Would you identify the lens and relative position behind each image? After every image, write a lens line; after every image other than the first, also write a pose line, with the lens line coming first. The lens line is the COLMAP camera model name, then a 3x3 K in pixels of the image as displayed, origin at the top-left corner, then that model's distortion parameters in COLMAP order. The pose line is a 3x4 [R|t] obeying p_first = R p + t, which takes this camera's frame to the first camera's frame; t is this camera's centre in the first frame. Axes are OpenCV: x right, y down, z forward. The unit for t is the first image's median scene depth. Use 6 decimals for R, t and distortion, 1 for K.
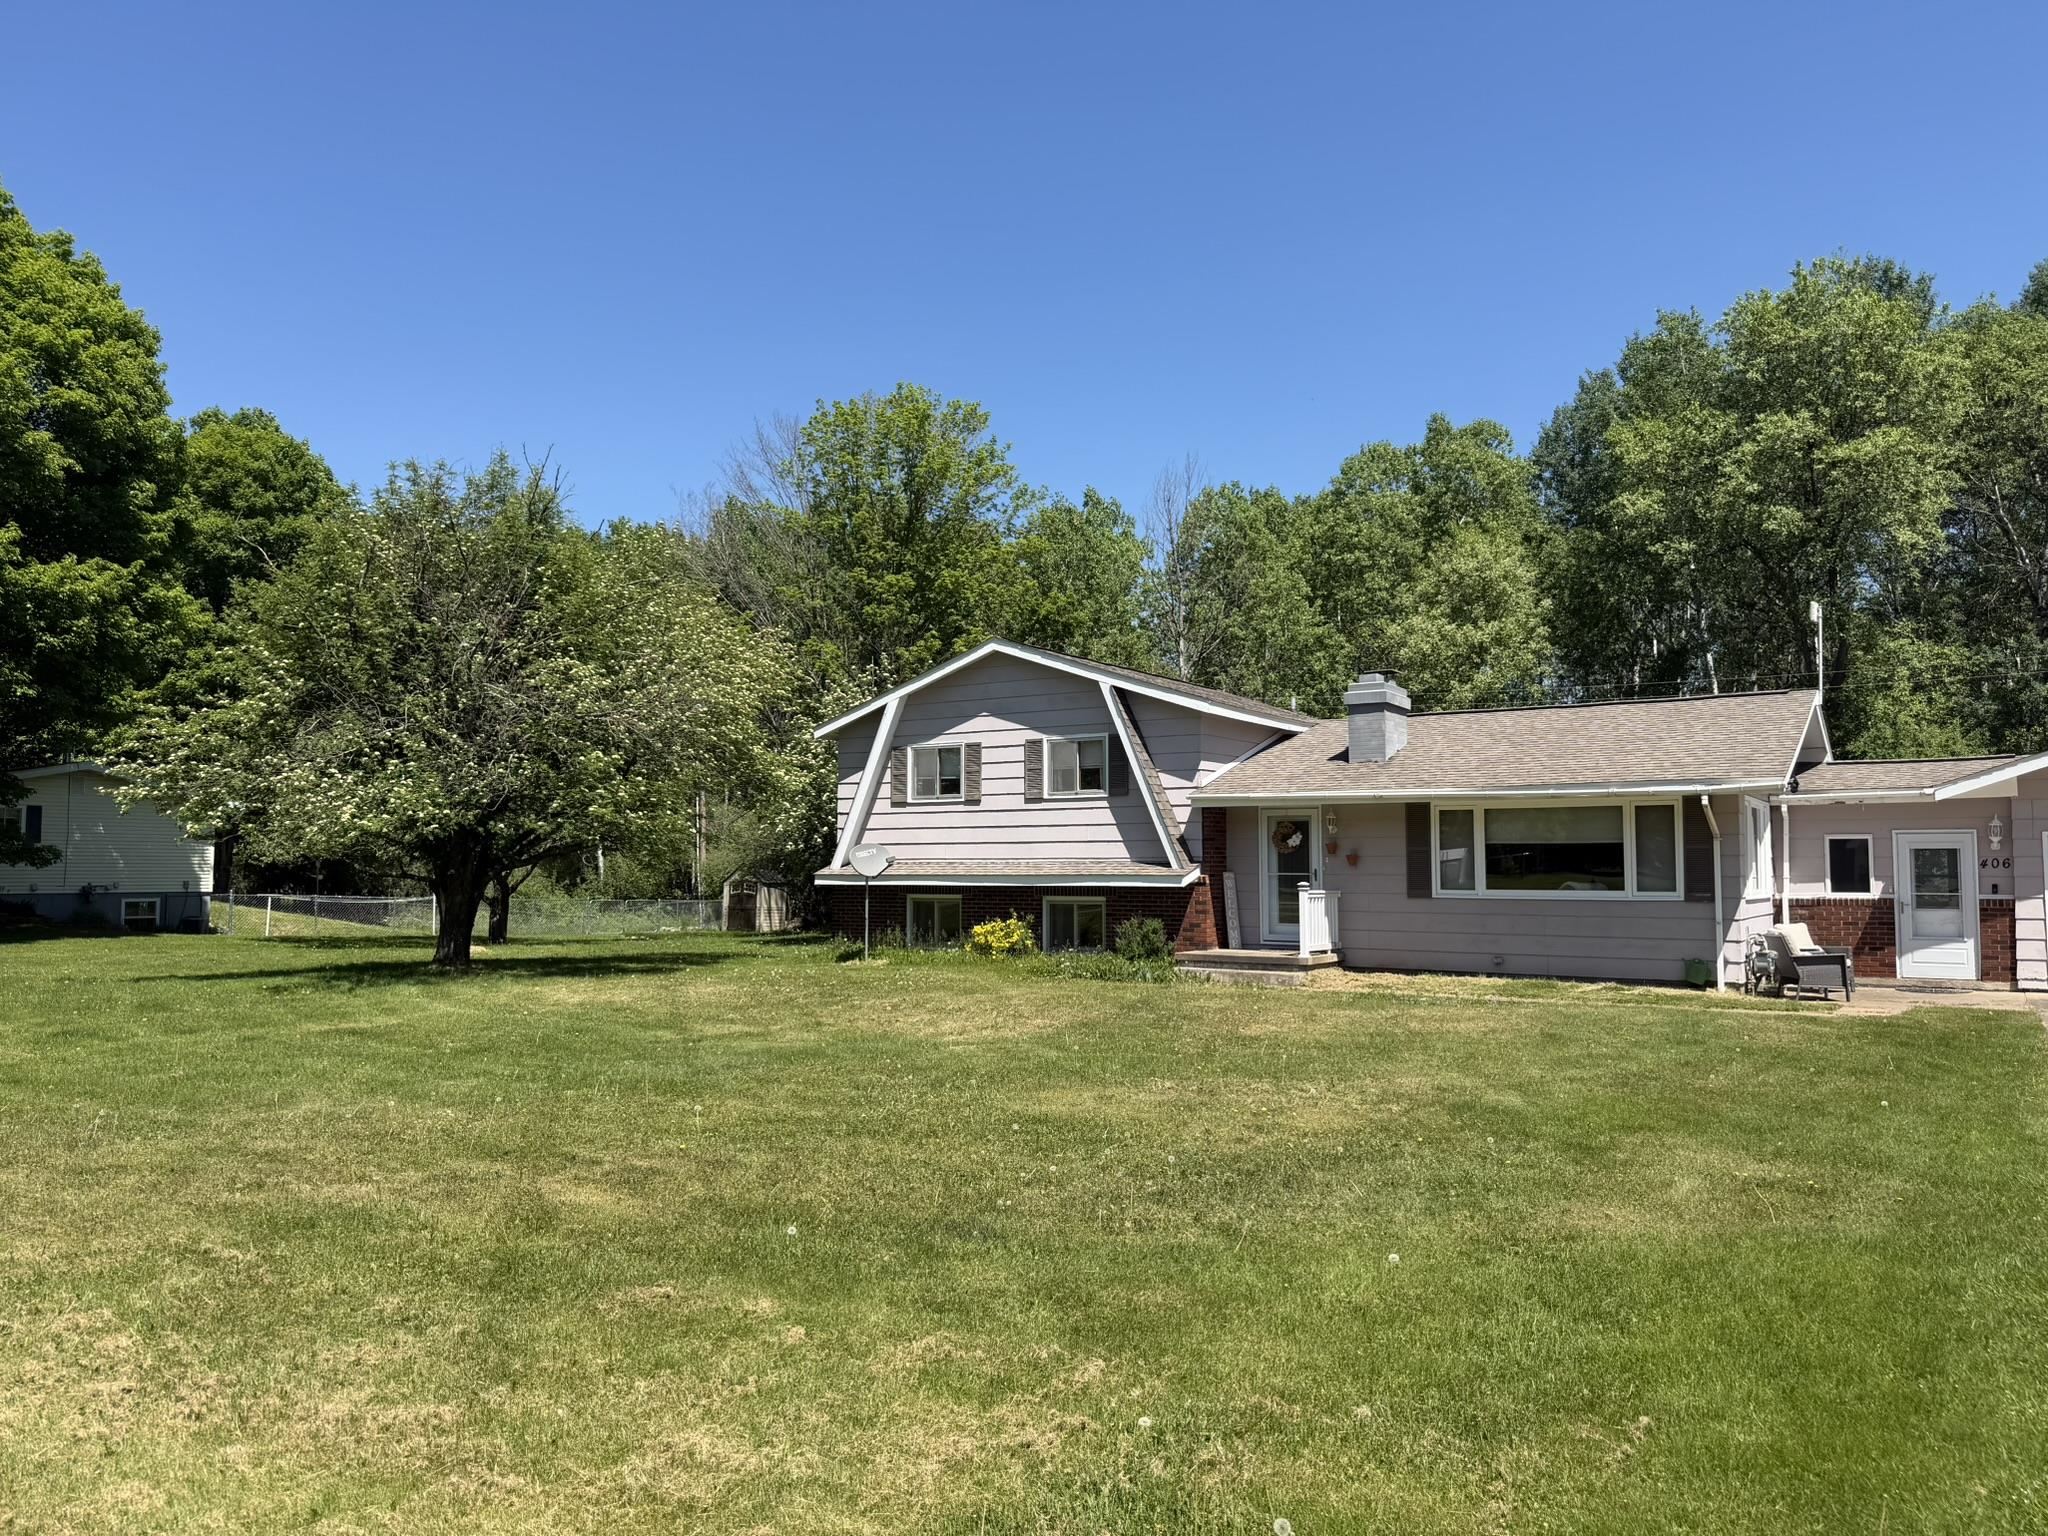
lens RADIAL K [[1434.8, 0, 1024.0], [0, 1434.8, 768.0], [0, 0, 1]] dist [0.096639, -0.114174]
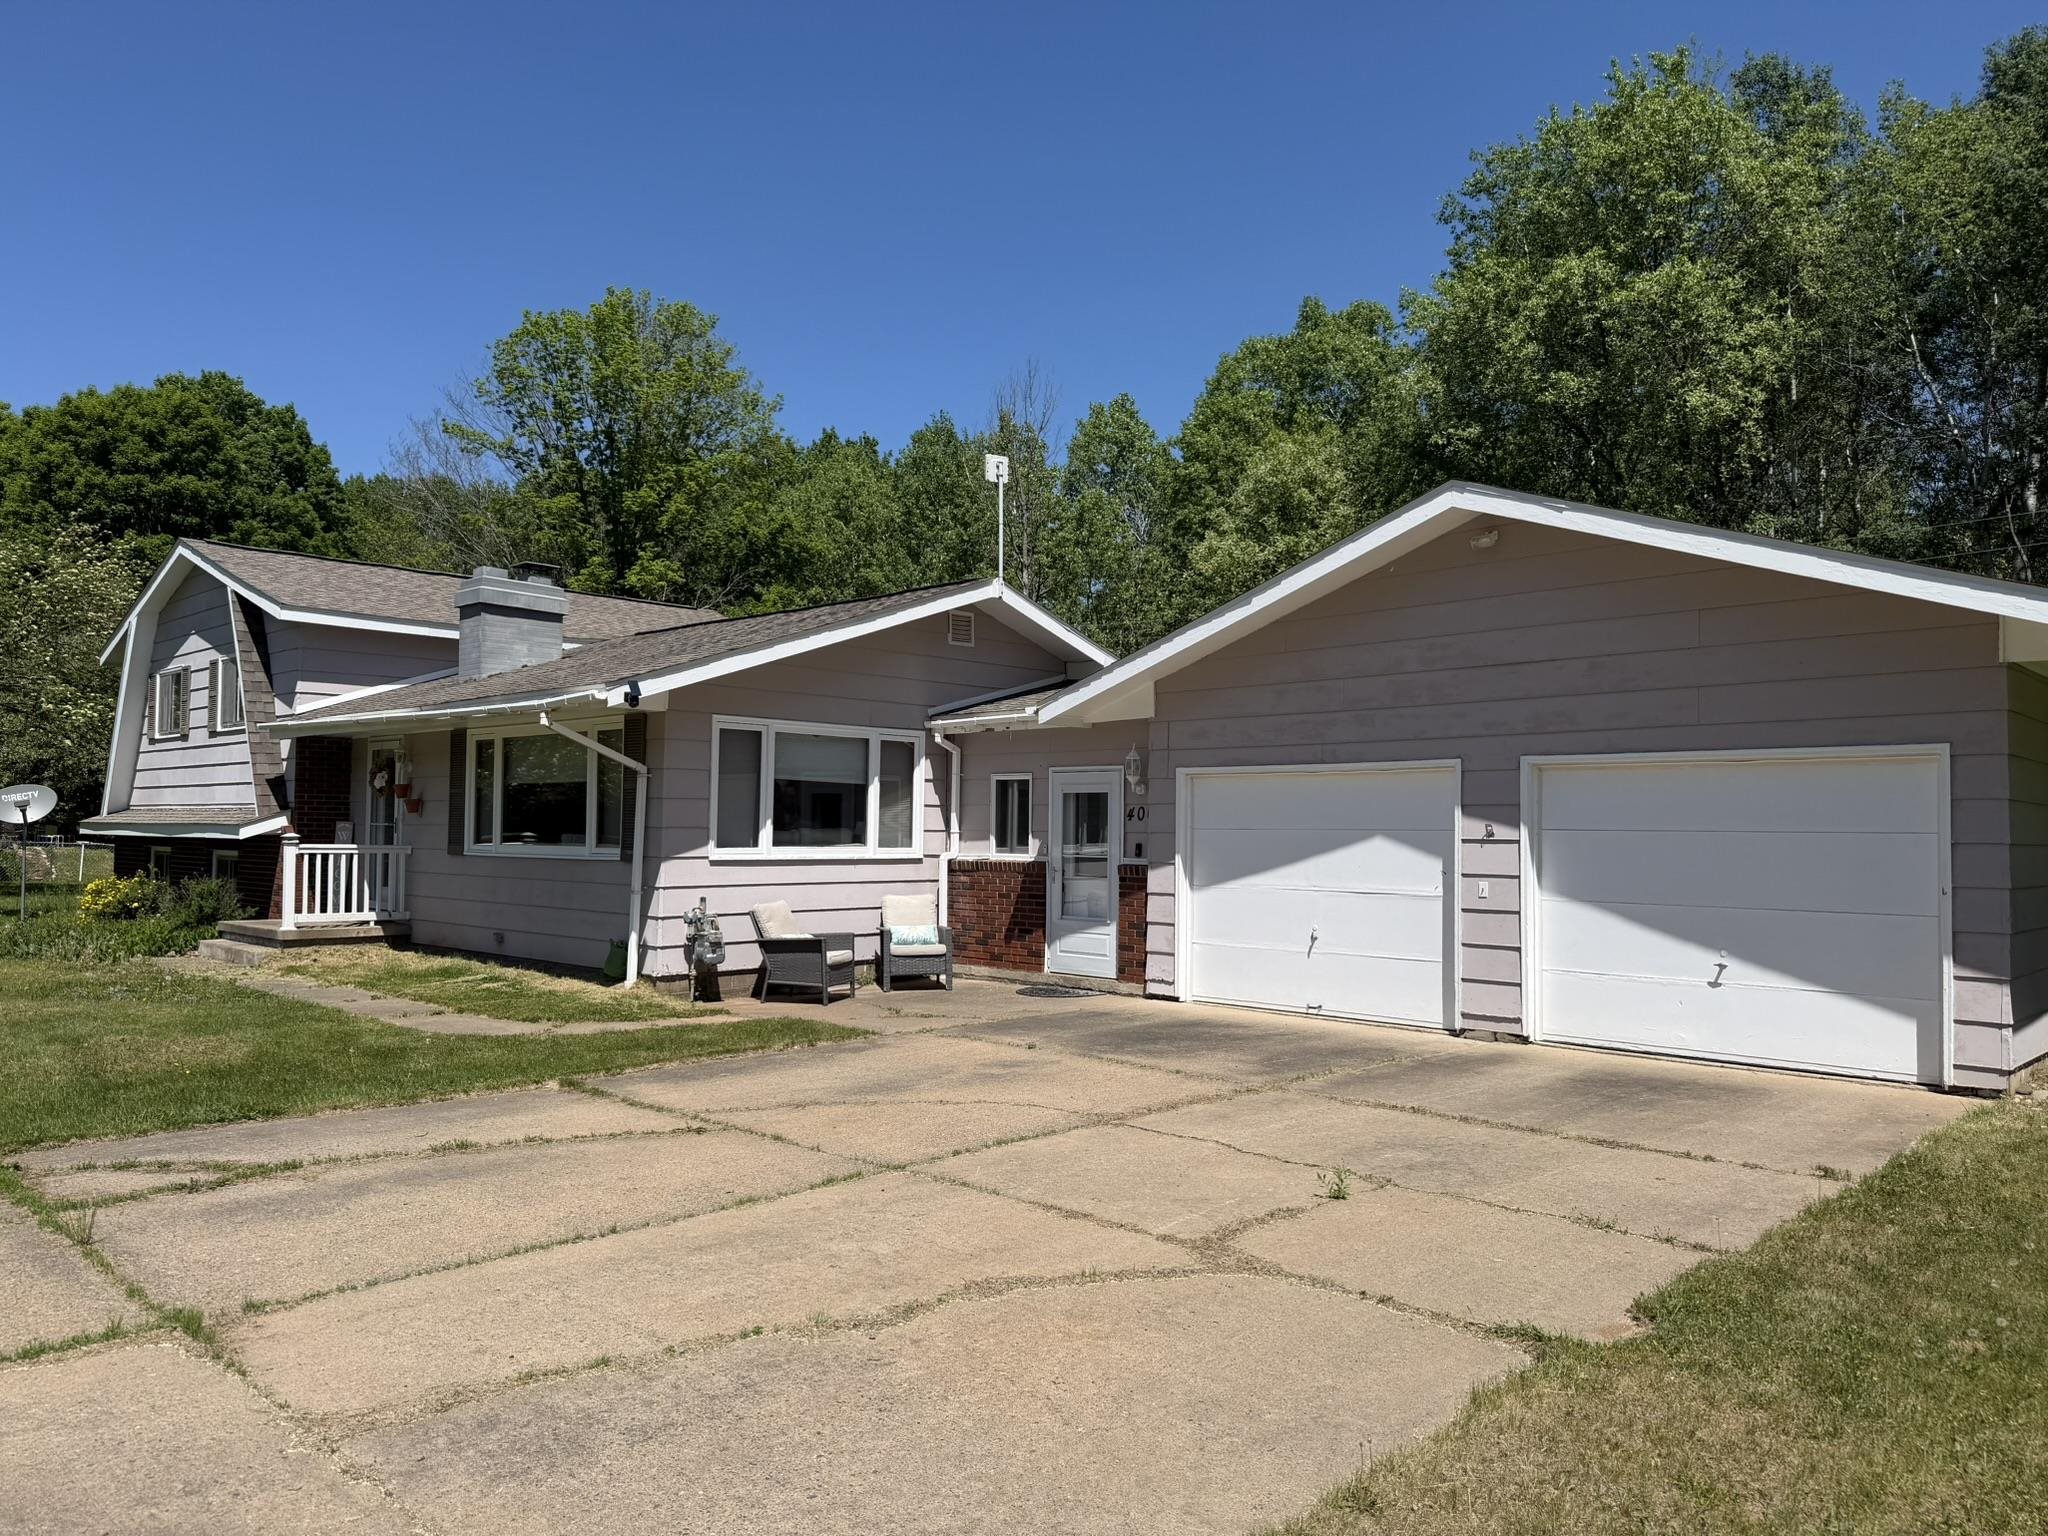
lens RADIAL K [[1434.8, 0, 1024.0], [0, 1434.8, 768.0], [0, 0, 1]] dist [0.096639, -0.114174]
pose [[0.979771, 0.002233, -0.200107, 0.719447], [0.002901, 0.999674, 0.025358, 0.024934], [0.200099, -0.025426, 0.979446, 0.306062]]
